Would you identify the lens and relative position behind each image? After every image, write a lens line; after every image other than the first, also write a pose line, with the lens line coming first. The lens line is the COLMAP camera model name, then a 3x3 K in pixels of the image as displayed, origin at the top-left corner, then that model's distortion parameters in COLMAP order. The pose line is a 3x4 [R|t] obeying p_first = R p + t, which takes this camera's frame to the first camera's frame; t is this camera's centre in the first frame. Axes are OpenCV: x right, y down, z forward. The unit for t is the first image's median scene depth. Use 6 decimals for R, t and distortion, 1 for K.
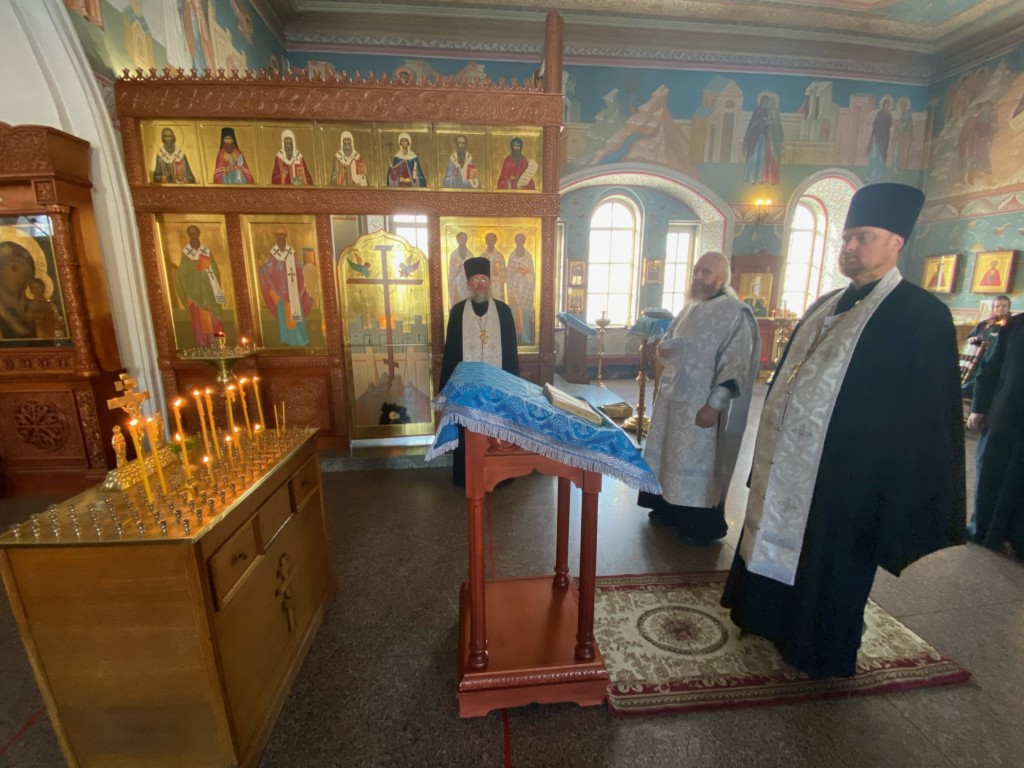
lens RADIAL K [[415.4, 0, 509.2], [0, 415.4, 387.7], [0, 0, 1]] dist [0.001385, -0.012914]
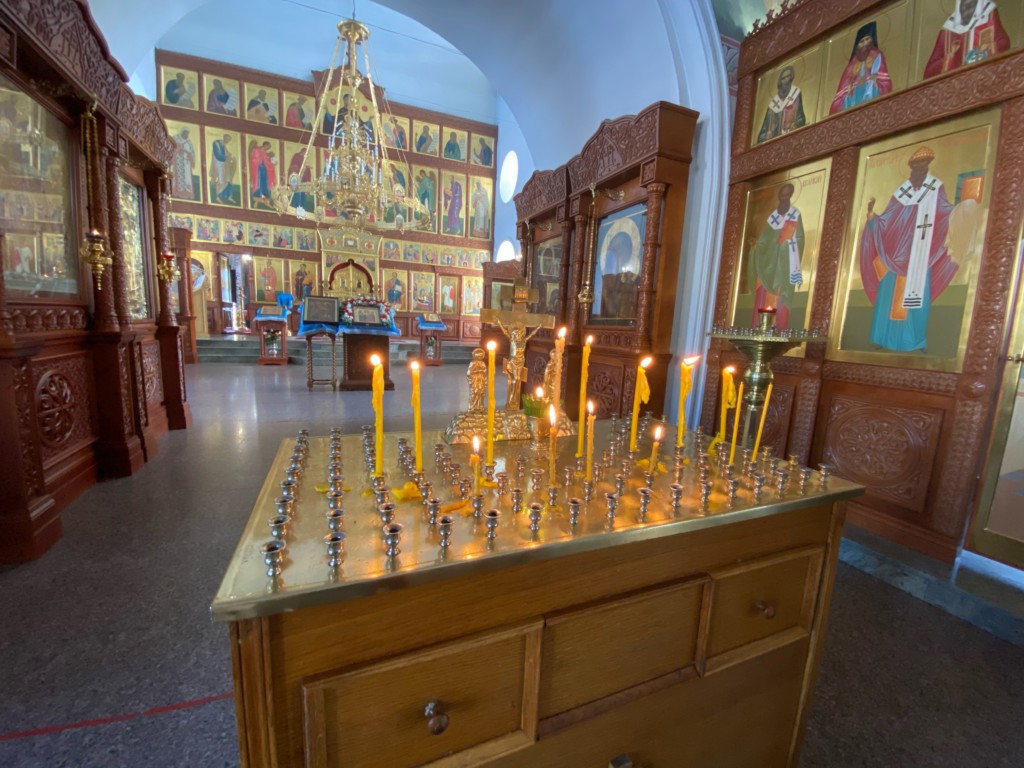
lens RADIAL K [[409.9, 0, 510.9], [0, 409.9, 389.4], [0, 0, 1]] dist [-0.001276, -0.012291]
pose [[0.301732, 0.166129, -0.938807, -0.147038], [-0.240235, 0.966176, 0.093761, 0.032495], [0.922629, 0.197244, 0.331436, 0.355787]]
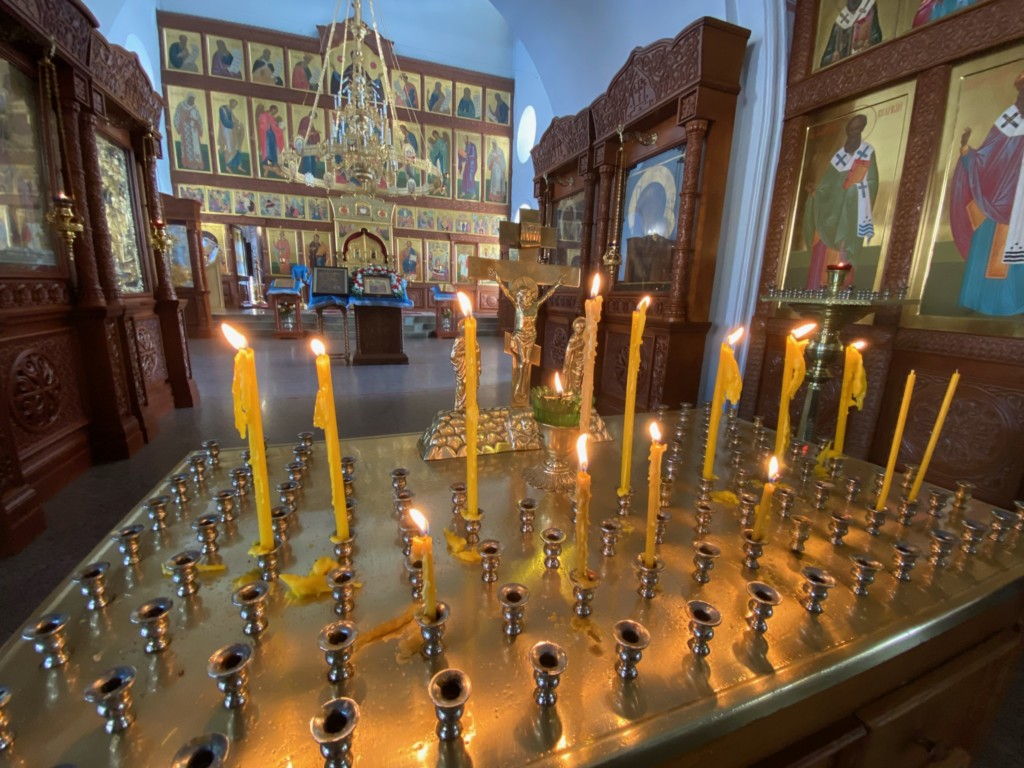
lens RADIAL K [[415.4, 0, 509.2], [0, 415.4, 387.7], [0, 0, 1]] dist [0.001385, -0.012914]
pose [[0.255170, 0.224394, -0.940497, -0.216962], [-0.226776, 0.959455, 0.167390, 0.031699], [0.939926, 0.170569, 0.295711, 0.384756]]
